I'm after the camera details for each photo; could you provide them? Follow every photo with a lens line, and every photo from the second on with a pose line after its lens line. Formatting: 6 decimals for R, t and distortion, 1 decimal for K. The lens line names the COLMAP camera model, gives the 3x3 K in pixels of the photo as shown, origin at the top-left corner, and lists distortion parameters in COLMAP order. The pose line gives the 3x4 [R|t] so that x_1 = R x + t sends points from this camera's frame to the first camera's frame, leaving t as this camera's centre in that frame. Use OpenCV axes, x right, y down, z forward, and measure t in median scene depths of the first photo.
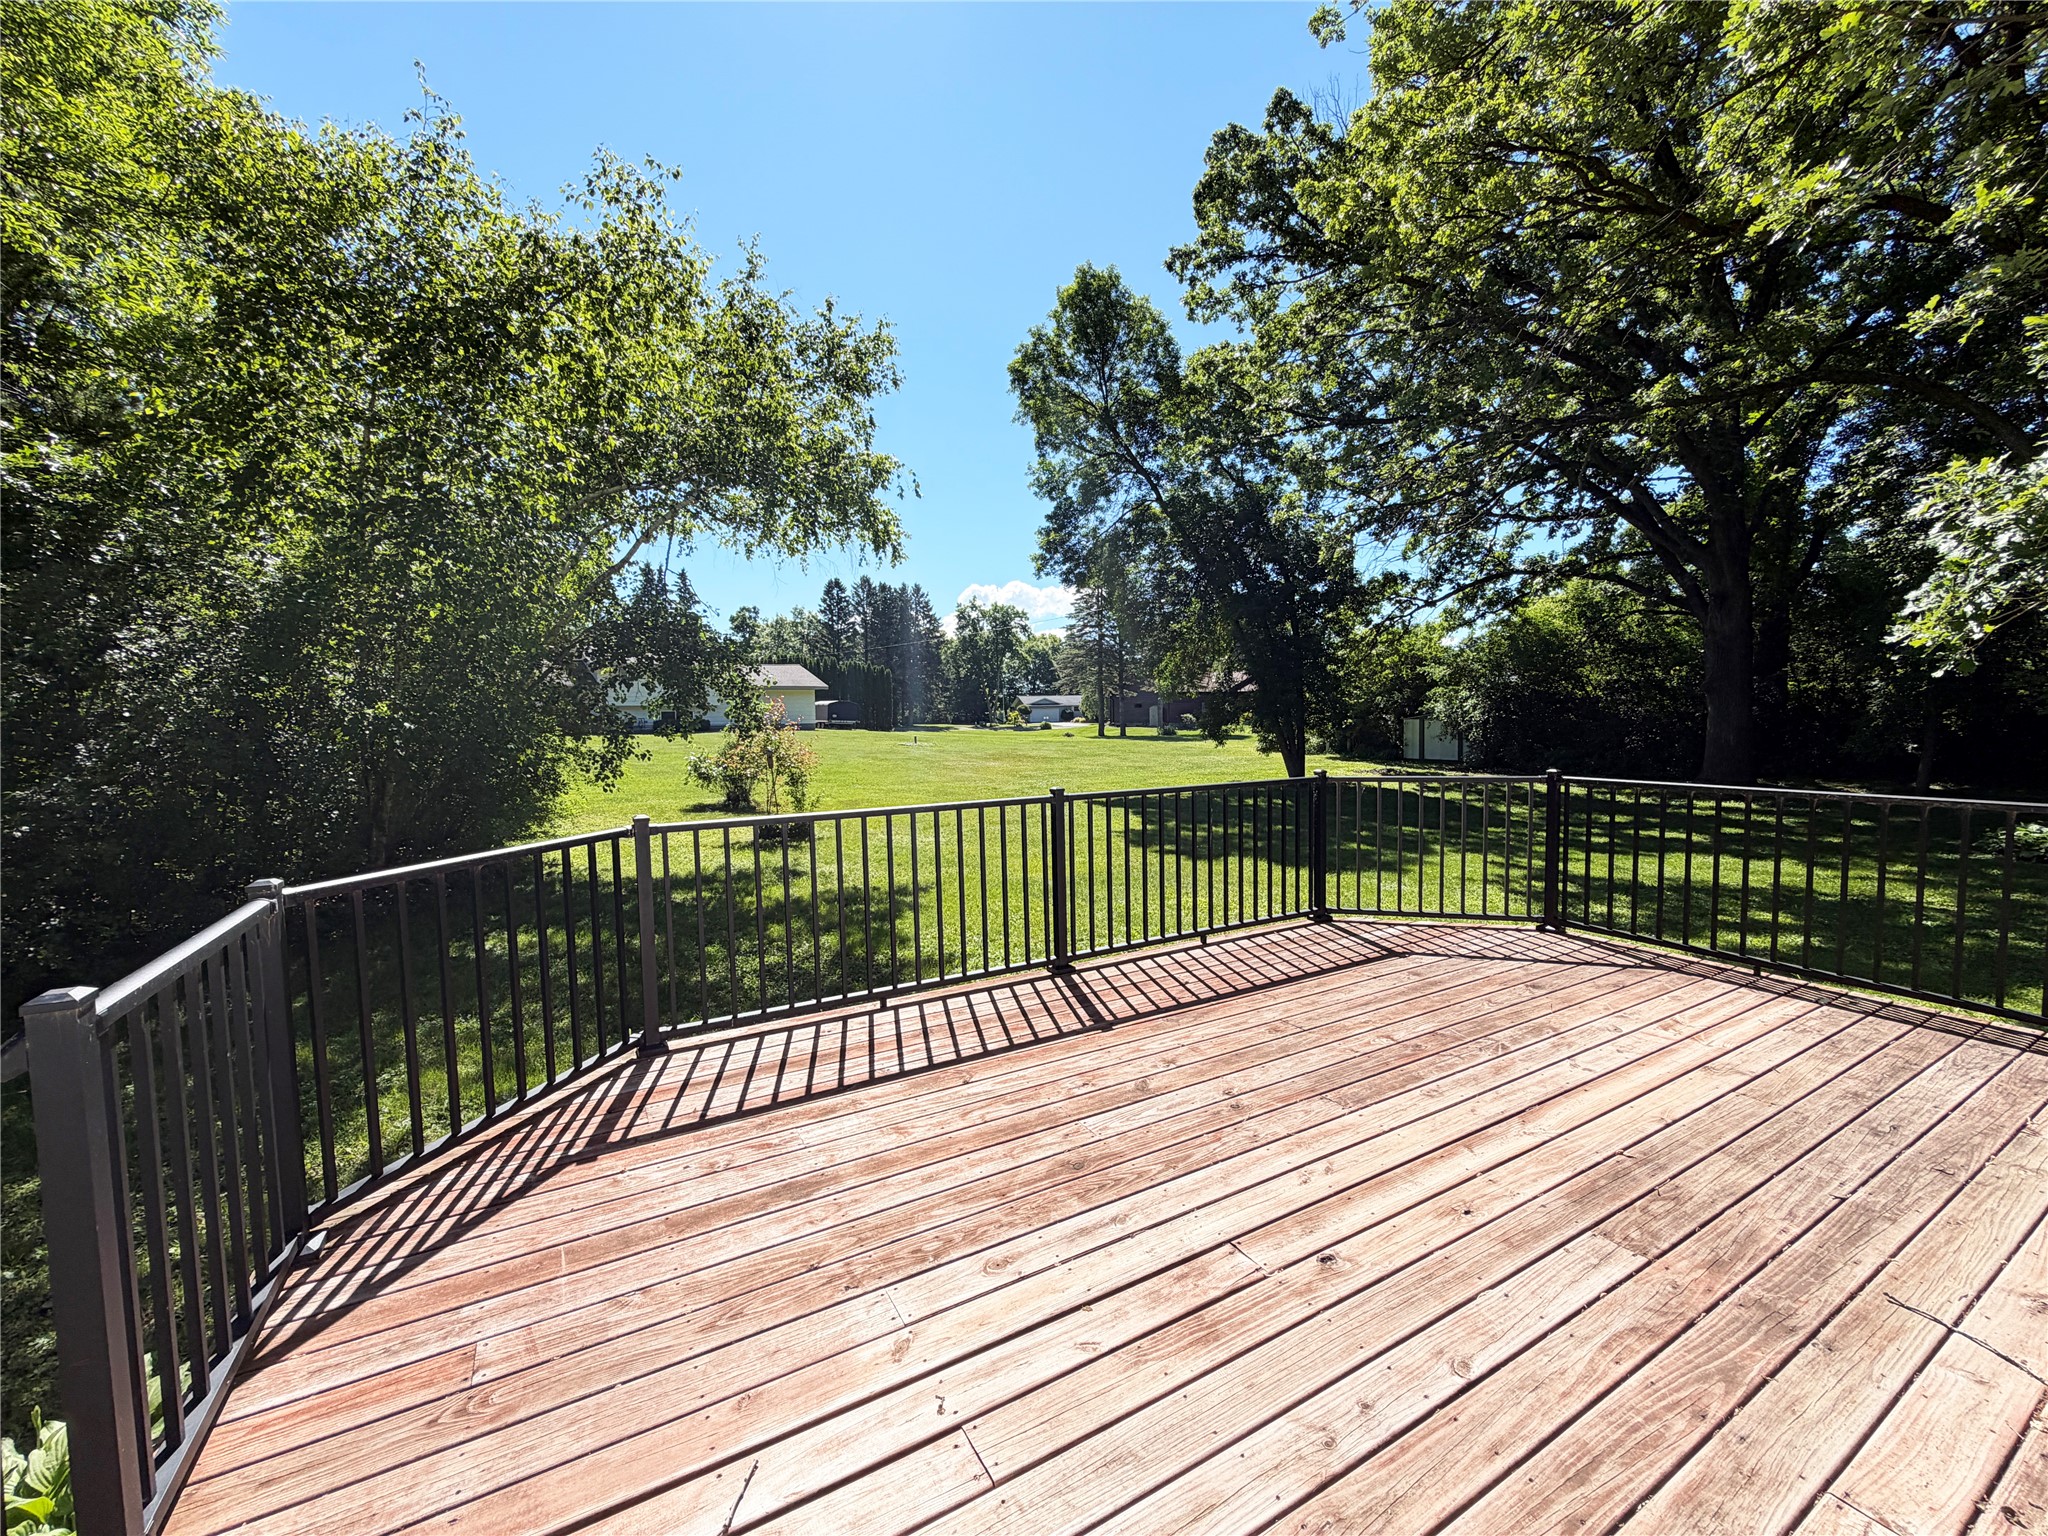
lens RADIAL K [[820.4, 0, 1028.0], [0, 820.4, 766.9], [0, 0, 1]] dist [0.009024, 0.000999]
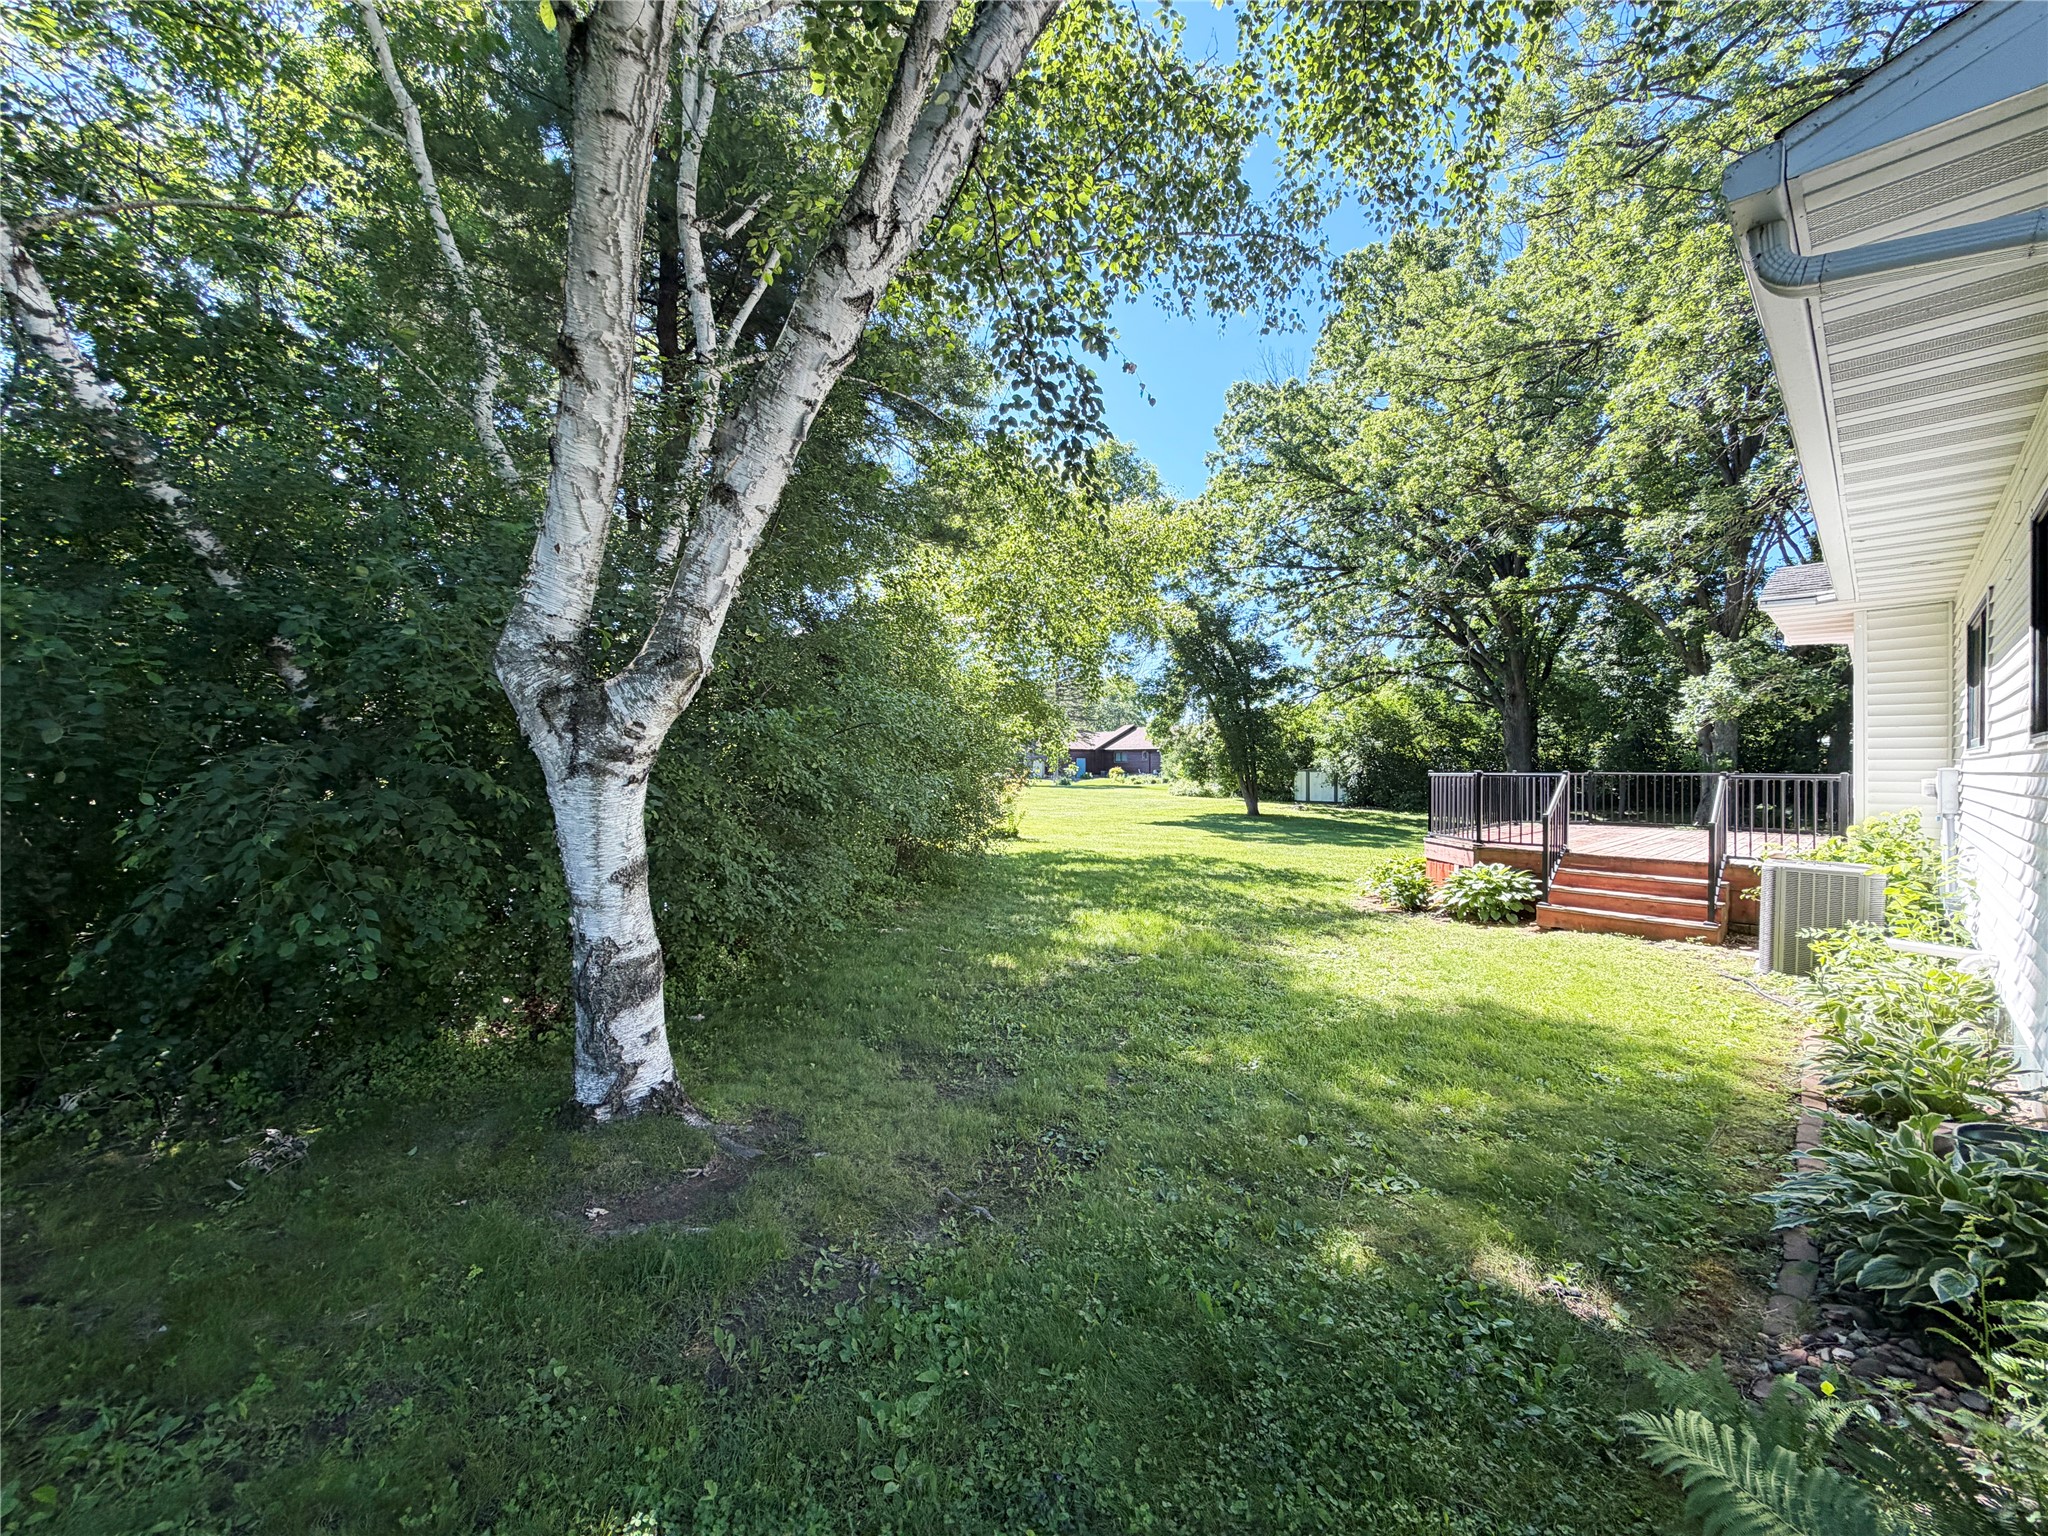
lens RADIAL K [[820.4, 0, 1019.6], [0, 820.4, 760.7], [0, 0, 1]] dist [0.009024, 0.000999]
pose [[0.971786, 0.025302, 0.234505, -0.348249], [-0.007594, 0.997071, -0.076107, 0.035599], [-0.235744, 0.072179, 0.969131, -0.236417]]
